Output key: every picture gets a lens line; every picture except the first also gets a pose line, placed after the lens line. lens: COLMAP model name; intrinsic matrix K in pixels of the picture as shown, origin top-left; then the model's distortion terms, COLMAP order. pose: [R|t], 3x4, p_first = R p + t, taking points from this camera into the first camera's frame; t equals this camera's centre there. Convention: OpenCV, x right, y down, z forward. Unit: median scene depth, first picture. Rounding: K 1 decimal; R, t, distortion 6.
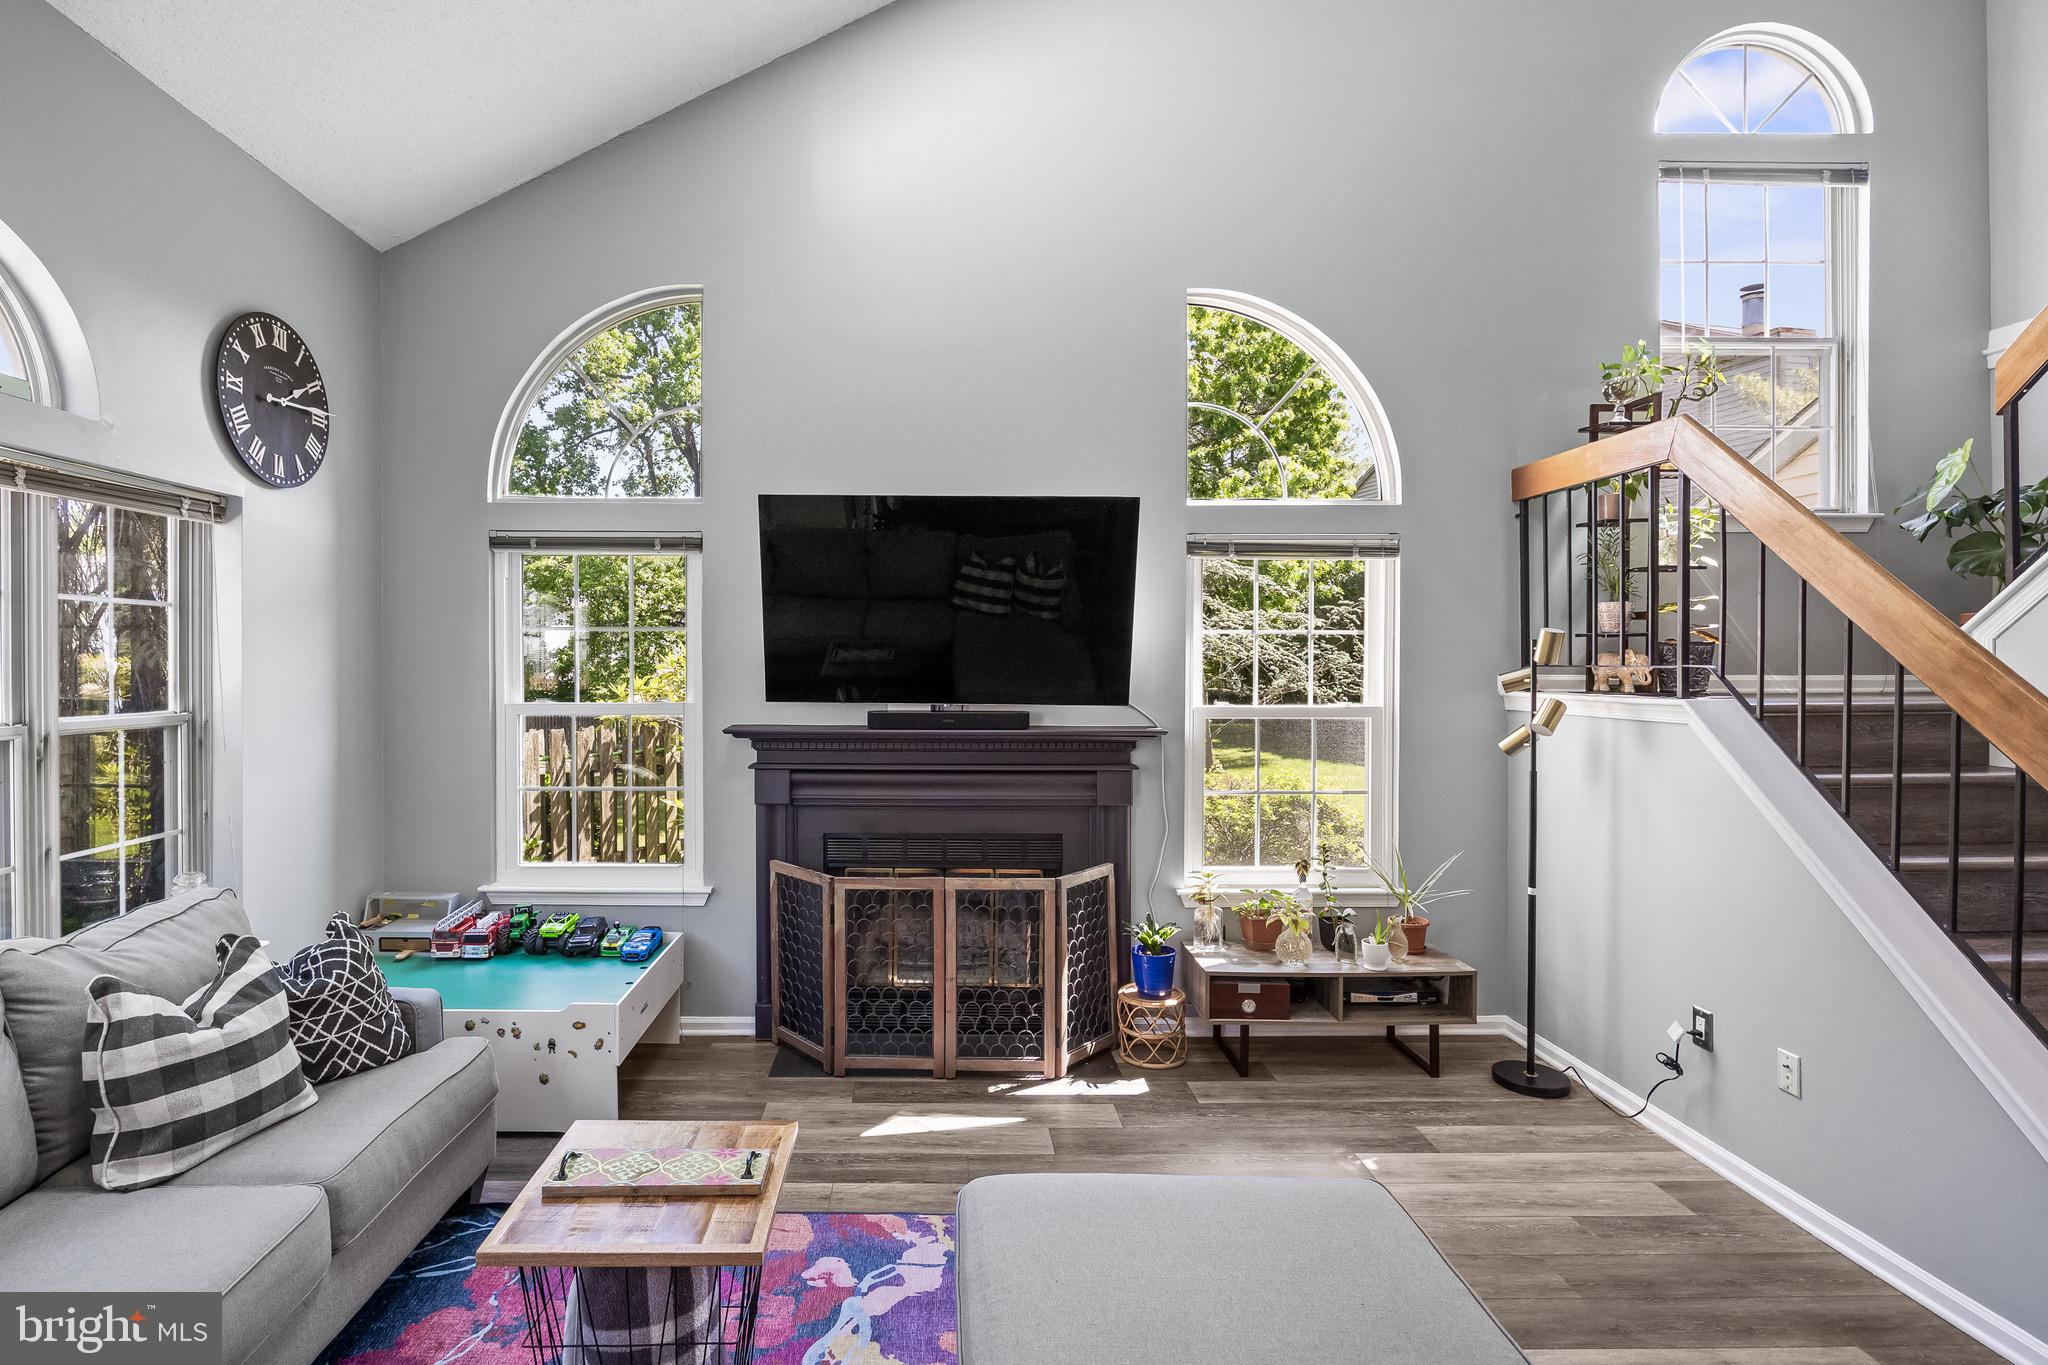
lens RADIAL K [[976.2, 0, 919.7], [0, 976.2, 678.7], [0, 0, 1]] dist [-0.017131, 0.001961]
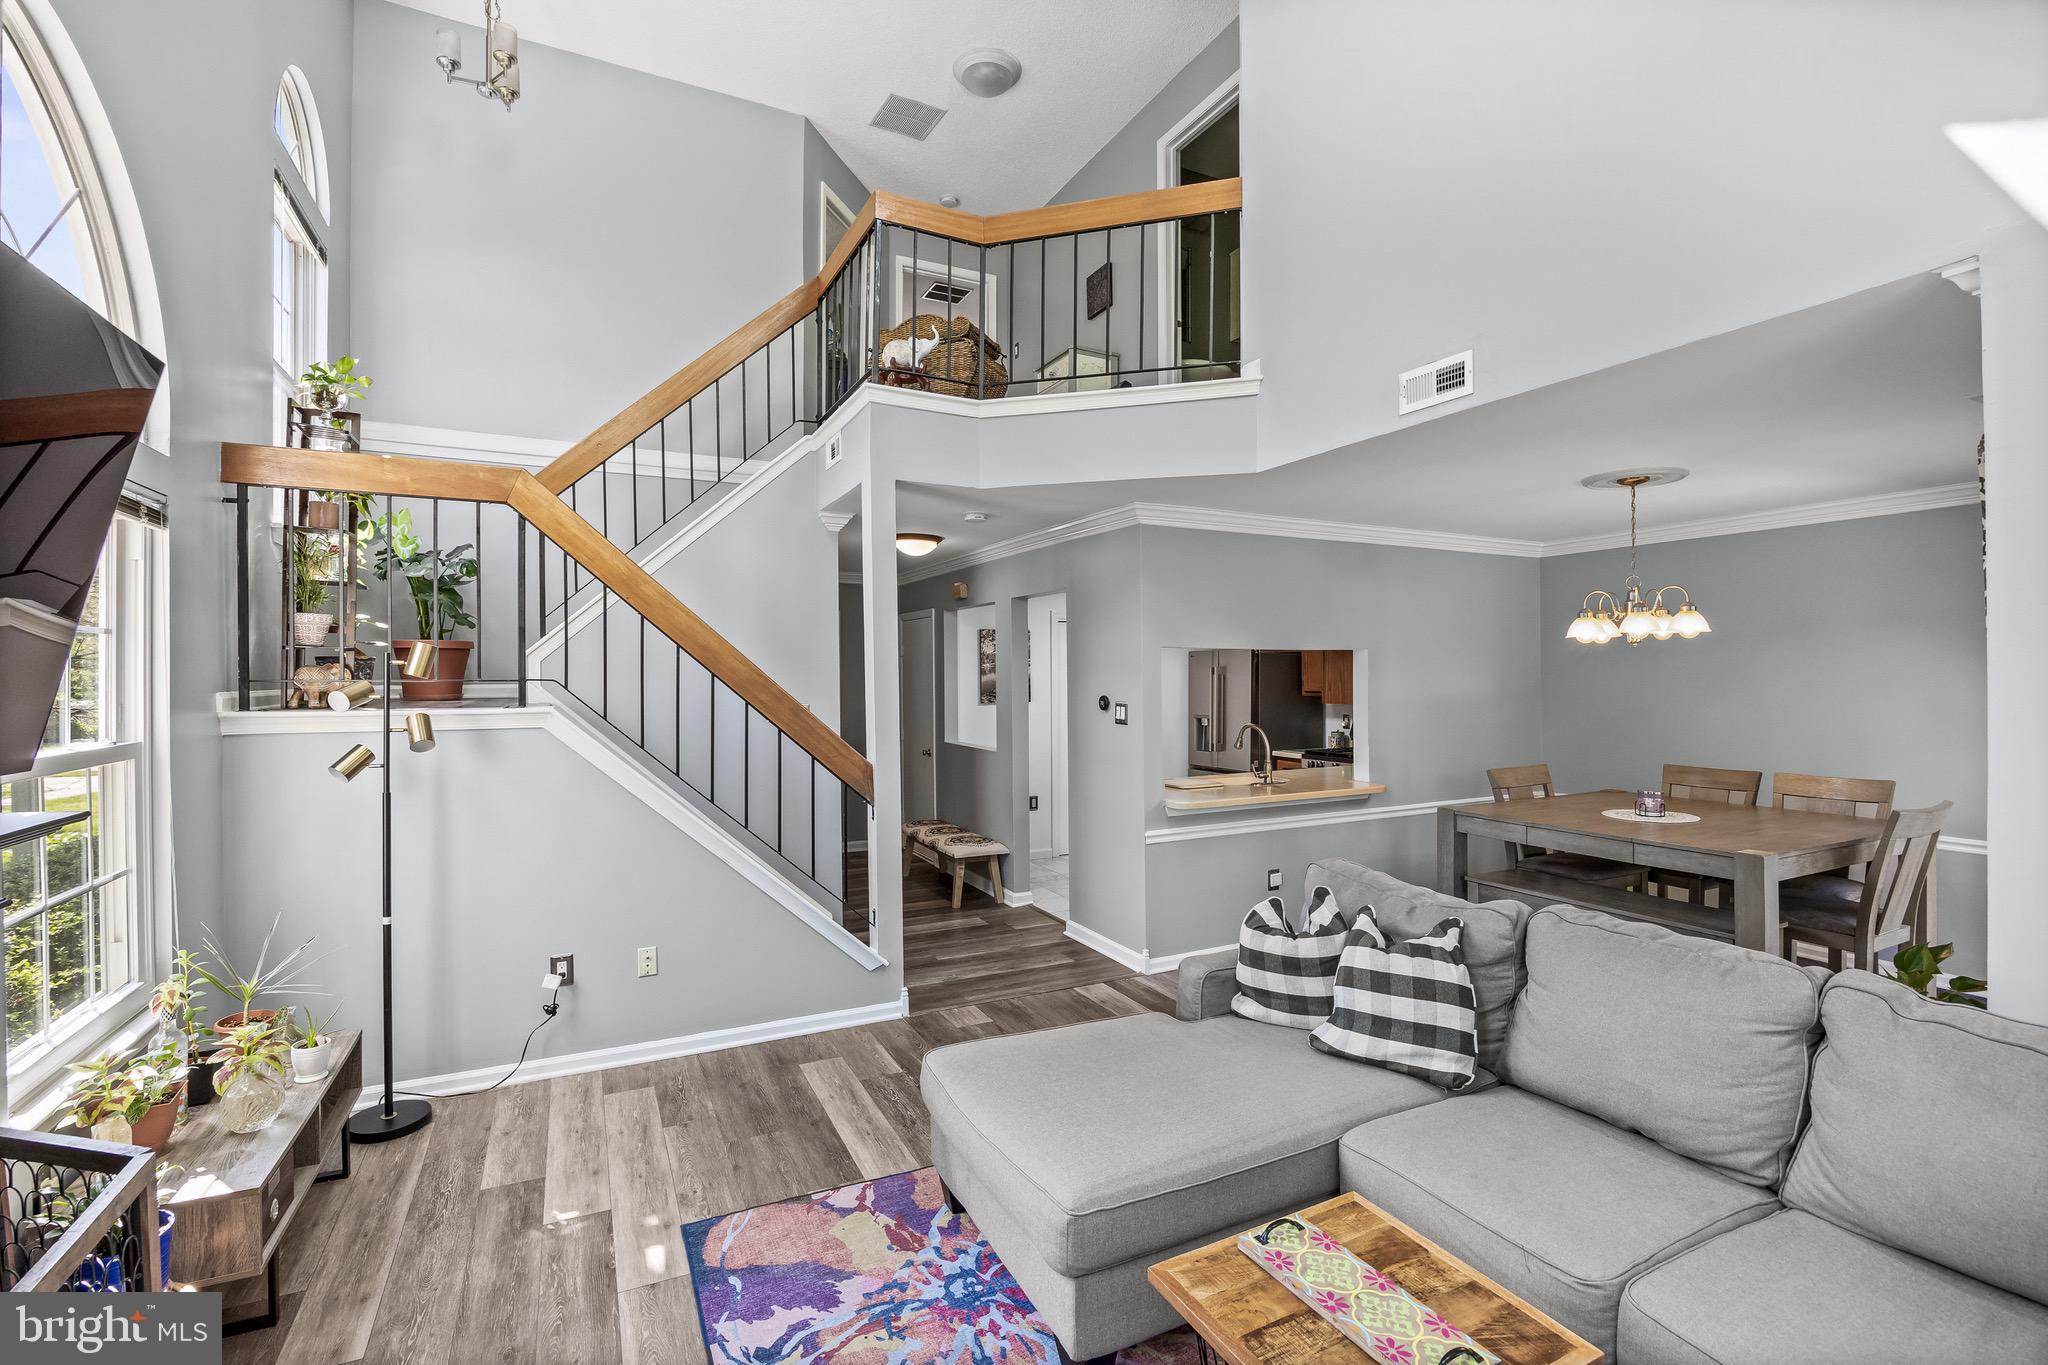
lens RADIAL K [[936.1, 0, 1019.7], [0, 936.1, 672.4], [0, 0, 1]] dist [-0.000683, 0.000072]
pose [[-0.446763, 0.001498, 0.894651, -0.458209], [0.012054, 0.999918, 0.004345, -0.017955], [-0.894571, 0.012725, -0.446744, 0.859109]]
